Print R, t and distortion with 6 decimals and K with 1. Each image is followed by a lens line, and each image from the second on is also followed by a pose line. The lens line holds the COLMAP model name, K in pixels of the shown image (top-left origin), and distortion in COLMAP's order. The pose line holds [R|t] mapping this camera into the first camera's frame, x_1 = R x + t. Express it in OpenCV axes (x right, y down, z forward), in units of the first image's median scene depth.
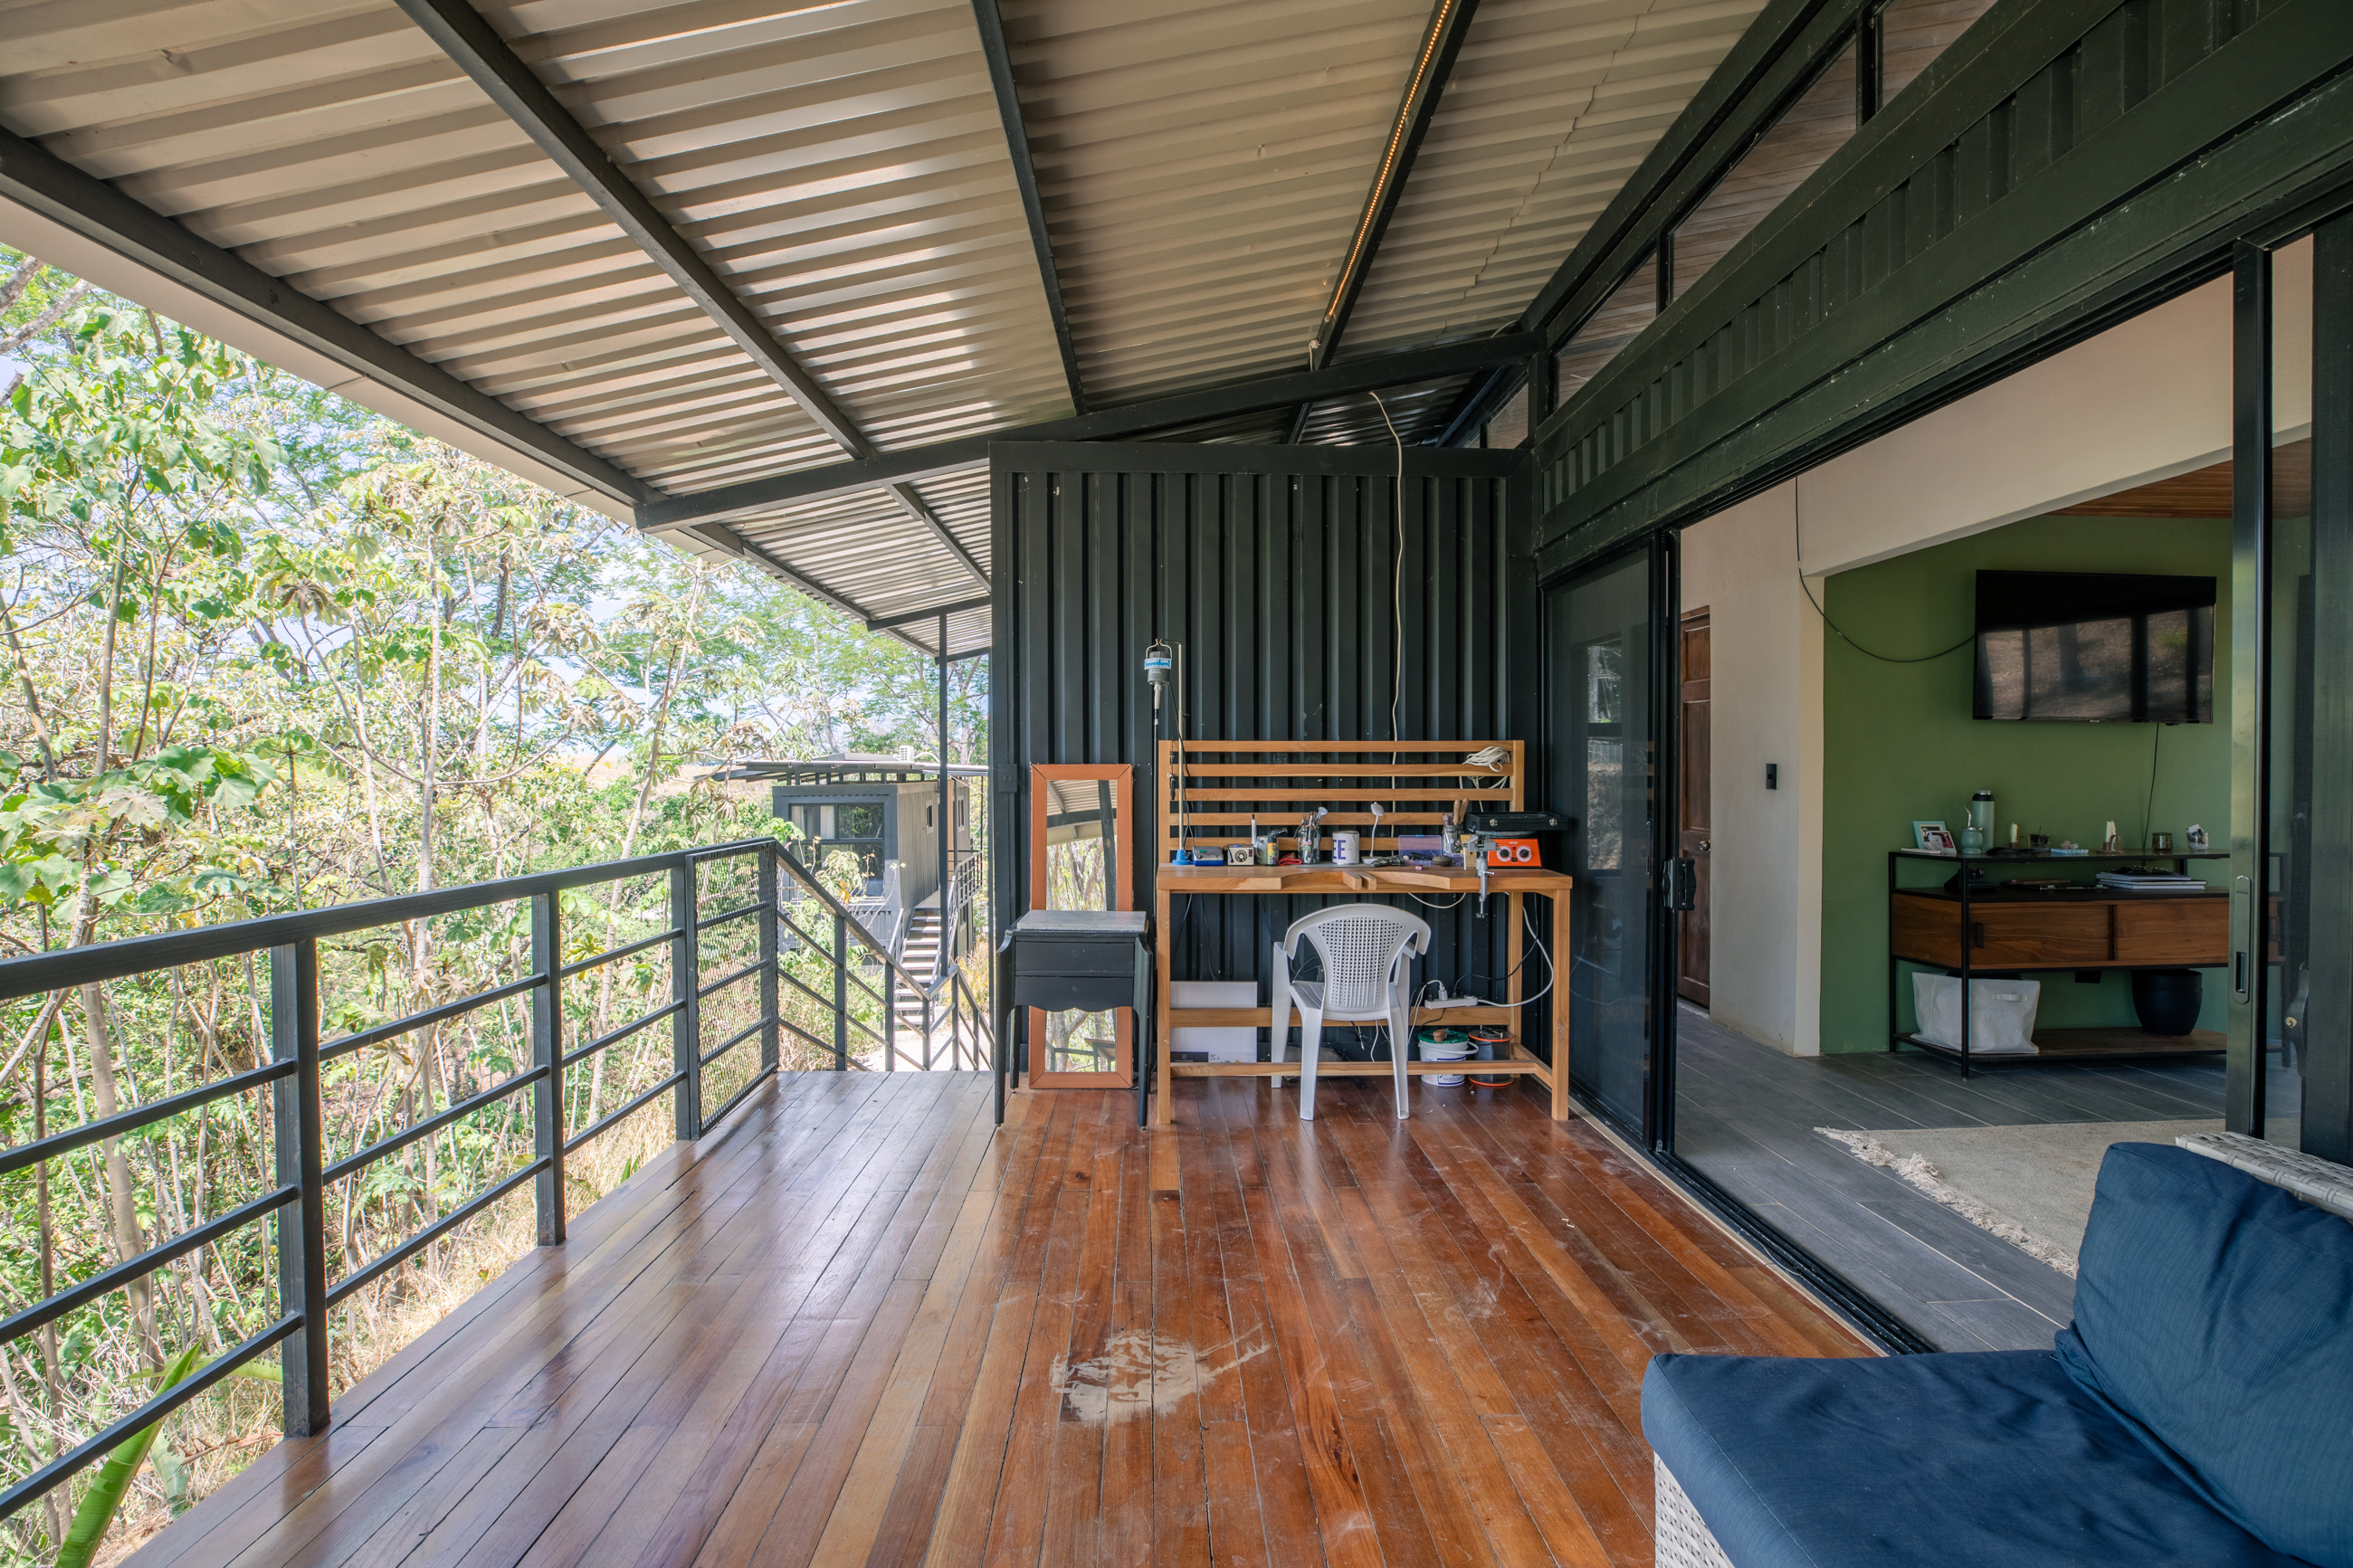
lens RADIAL K [[1076.8, 0, 1186.7], [0, 1076.8, 788.7], [0, 0, 1]] dist [-0.041248, 0.011509]
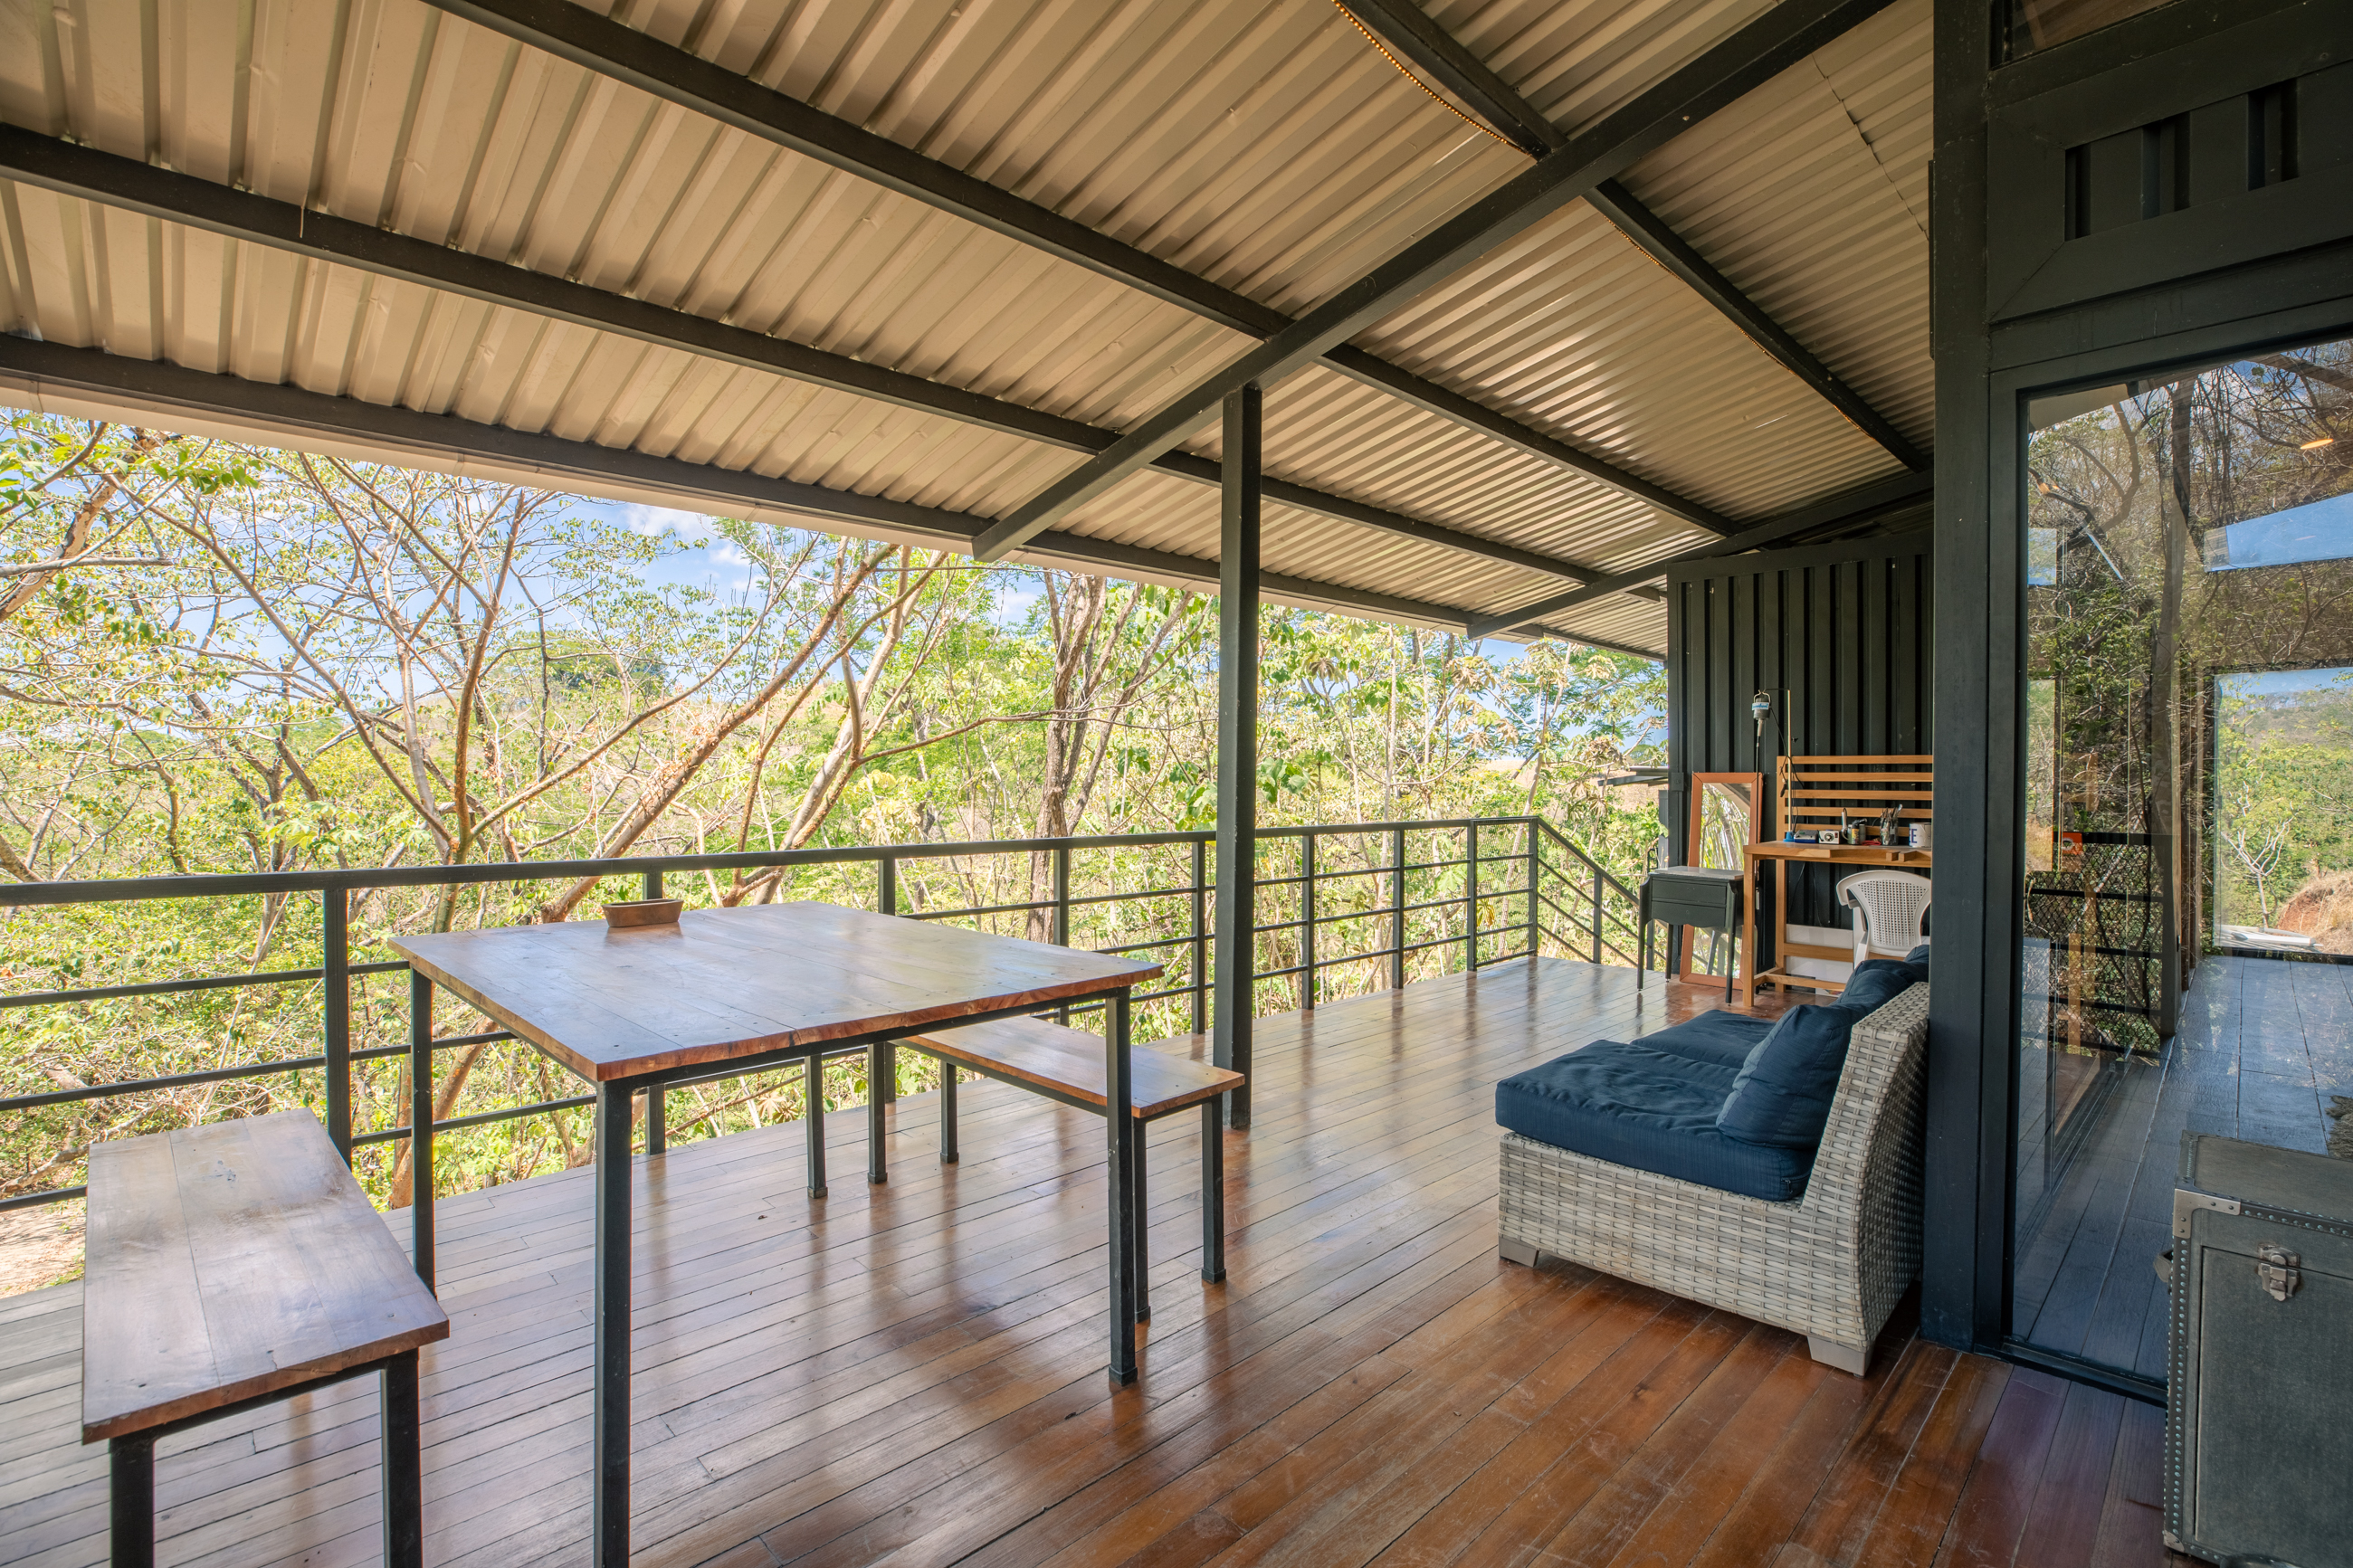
lens RADIAL K [[1076.8, 0, 1185.5], [0, 1076.8, 786.4], [0, 0, 1]] dist [-0.041248, 0.011509]
pose [[0.673578, 0.011653, -0.739024, 0.479992], [-0.017356, 0.999849, -0.000053, 0.009470], [0.738912, 0.012862, 0.673679, -0.538517]]
